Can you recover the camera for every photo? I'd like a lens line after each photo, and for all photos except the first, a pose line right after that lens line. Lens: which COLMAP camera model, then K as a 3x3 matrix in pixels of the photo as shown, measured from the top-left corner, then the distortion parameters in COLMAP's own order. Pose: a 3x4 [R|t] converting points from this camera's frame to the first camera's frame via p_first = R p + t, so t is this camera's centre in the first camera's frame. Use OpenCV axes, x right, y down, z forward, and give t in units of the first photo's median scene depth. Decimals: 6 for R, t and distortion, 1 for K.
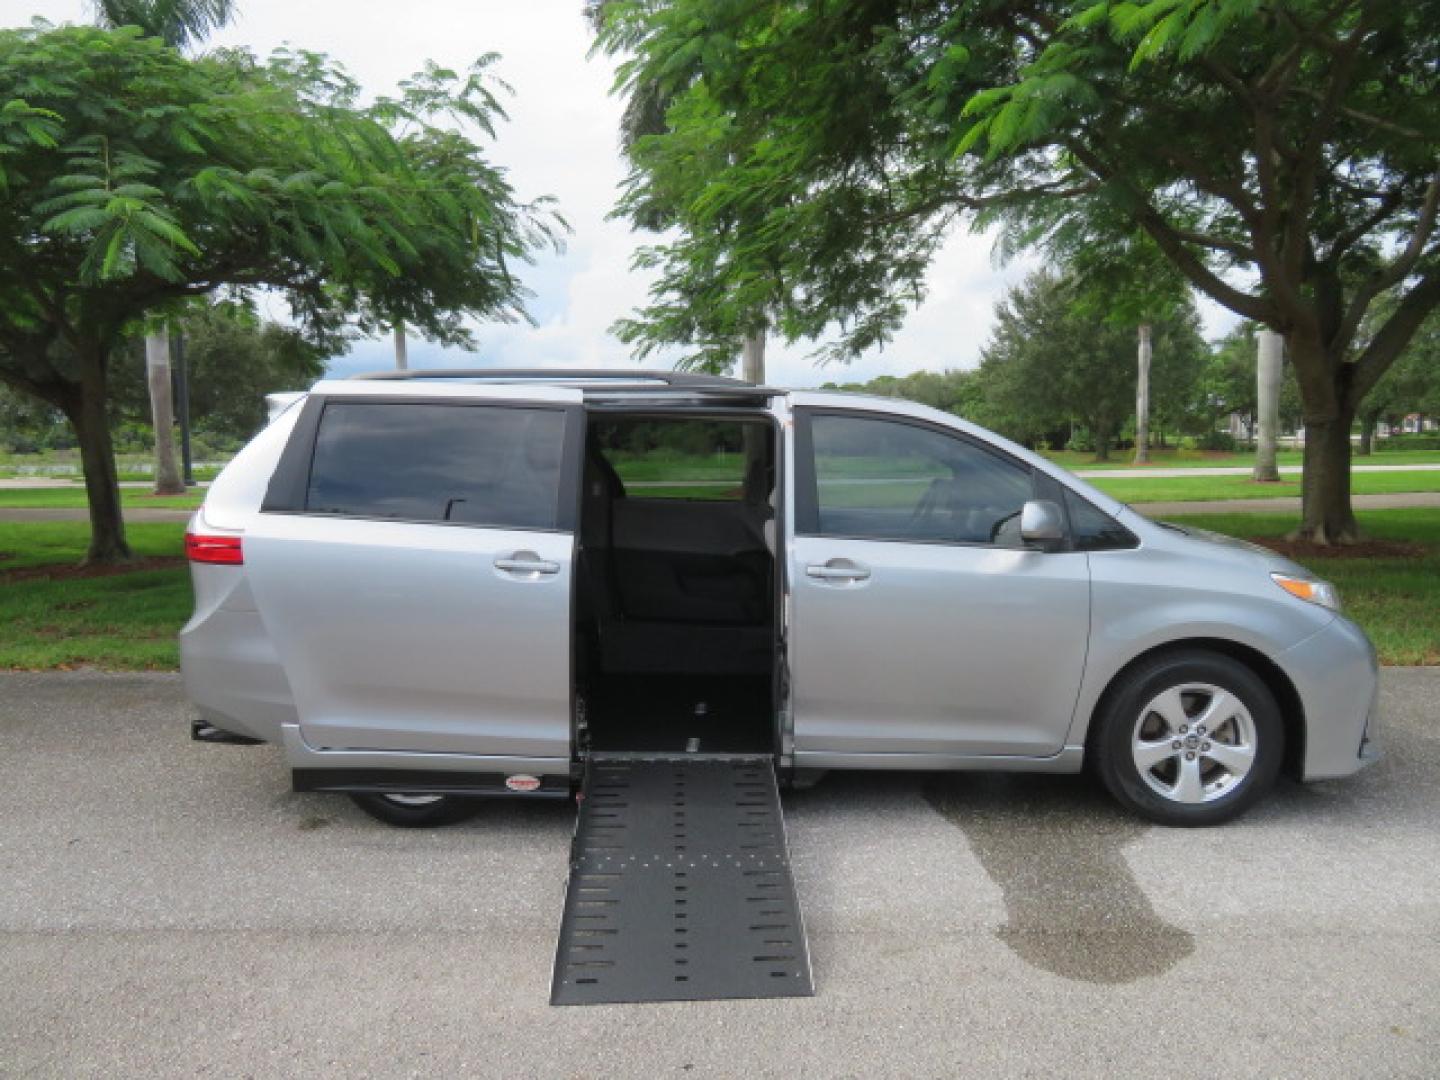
lens RADIAL K [[1032.7, 0, 722.2], [0, 1032.7, 535.9], [0, 0, 1]] dist [-0.010511, 0.004325]
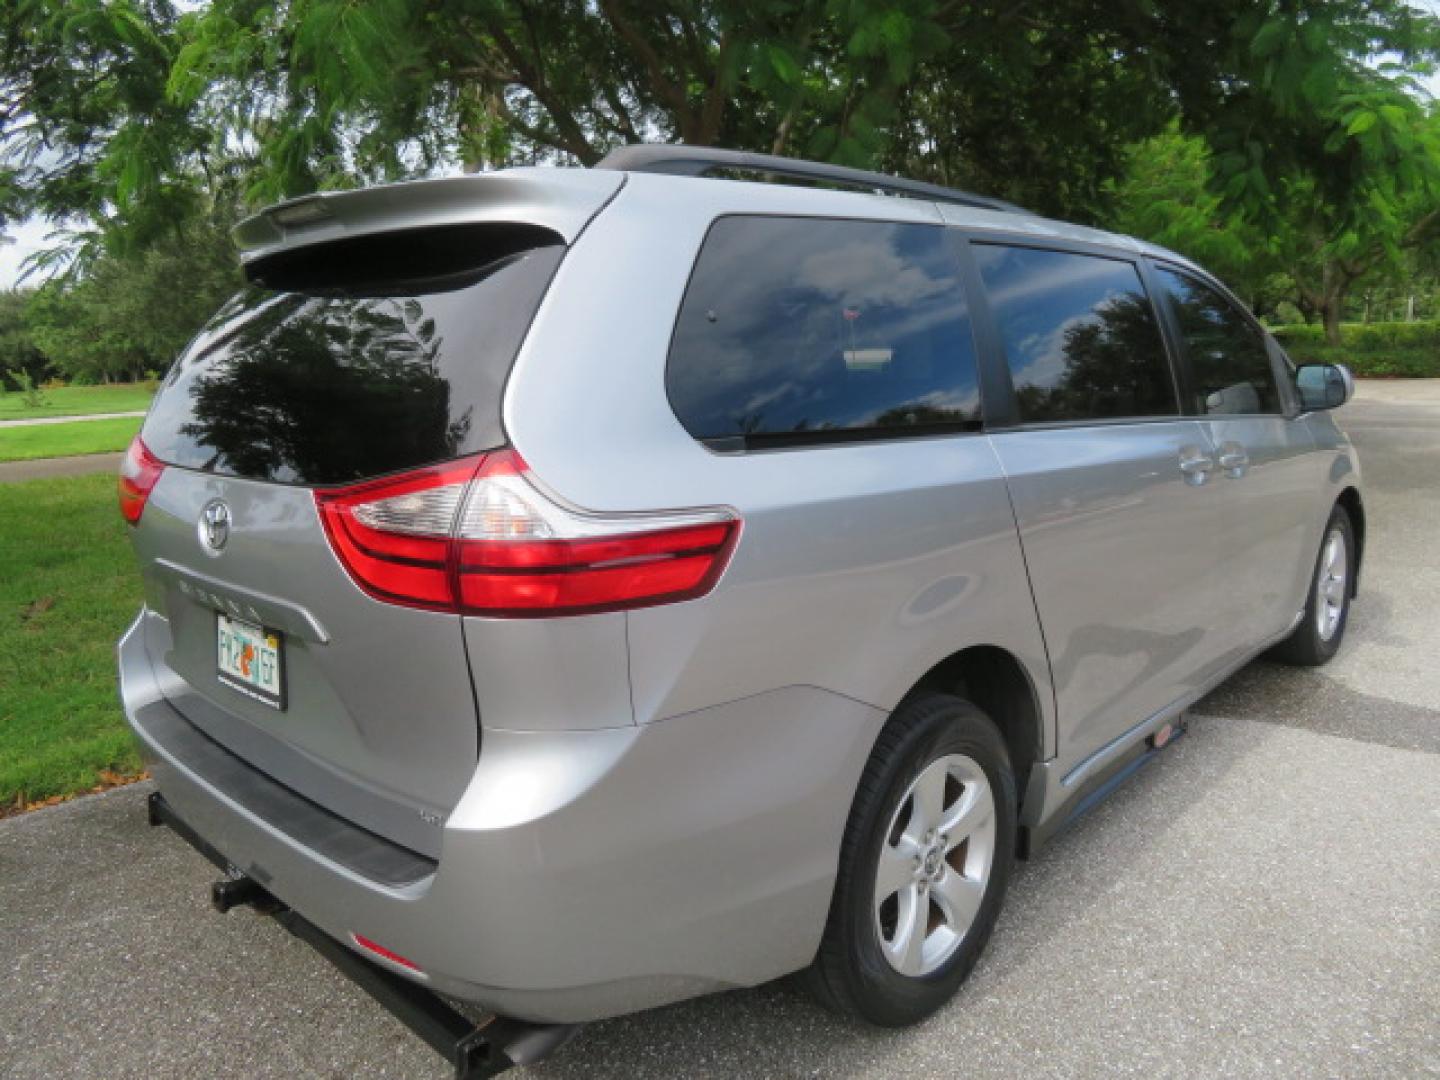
lens RADIAL K [[1028.5, 0, 728.3], [0, 1028.5, 539.5], [0, 0, 1]] dist [0.000167, 0.000027]
pose [[0.664336, -0.157075, 0.730743, -0.717567], [0.103546, 0.987583, 0.118148, -0.037922], [-0.740227, -0.002824, 0.672351, 0.702624]]
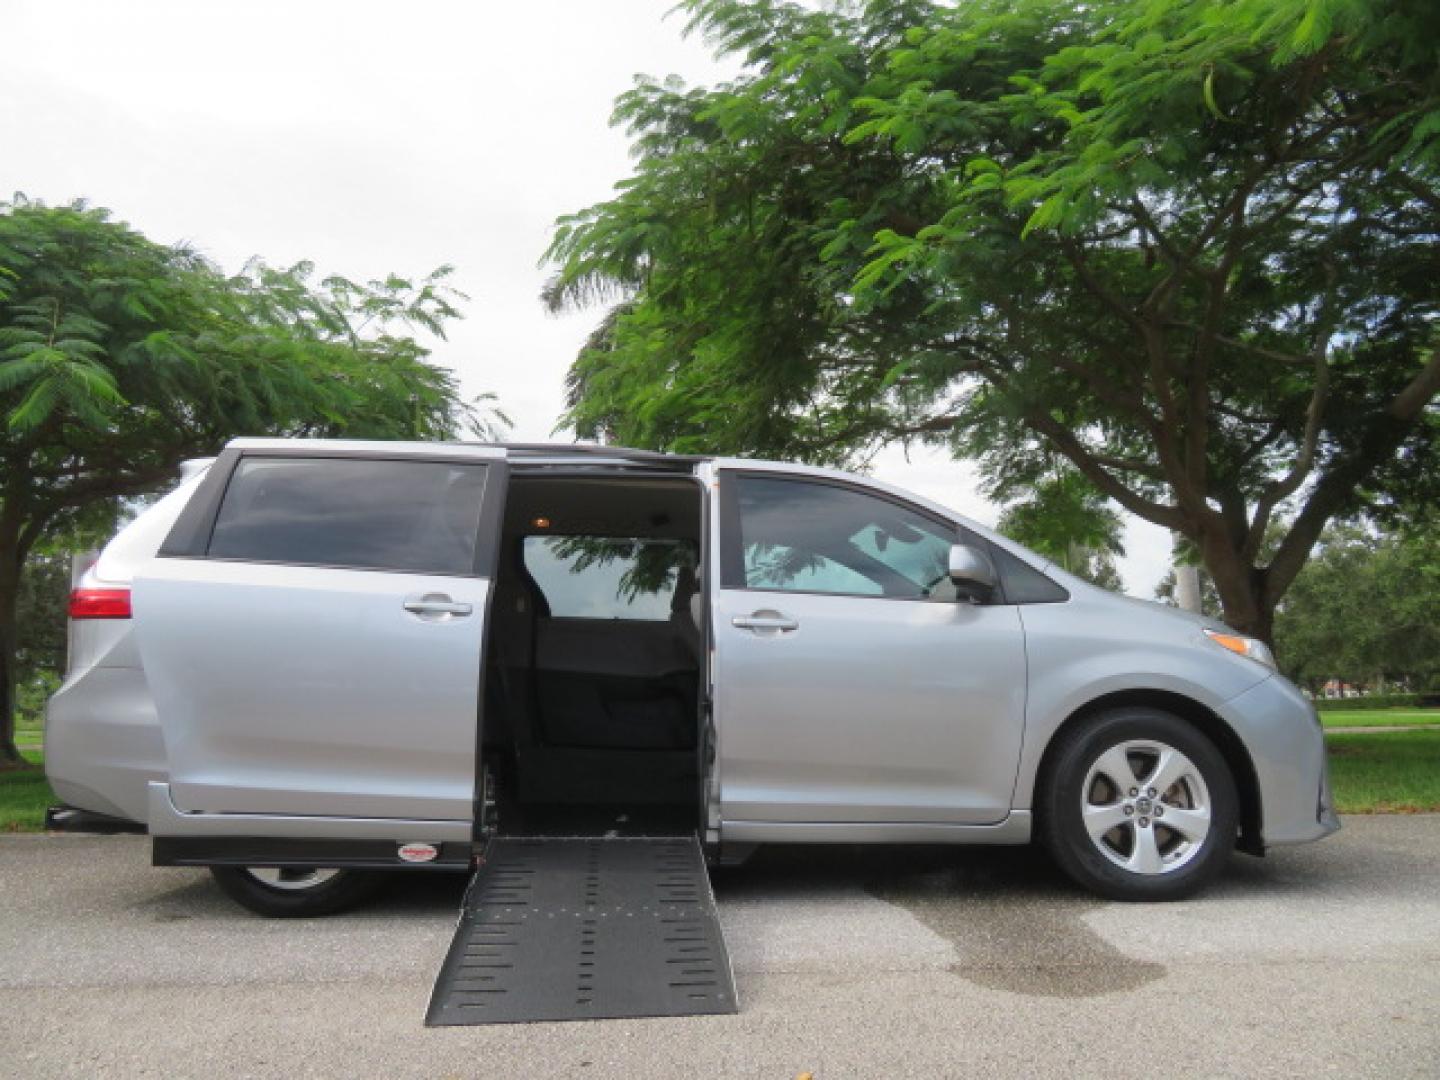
lens RADIAL K [[1032.7, 0, 722.2], [0, 1032.7, 535.9], [0, 0, 1]] dist [-0.010511, 0.004325]
pose [[0.998357, 0.009965, 0.056419, 0.015851], [0.004931, 0.966158, -0.257905, 0.192825], [-0.057079, 0.257759, 0.964522, 0.049999]]
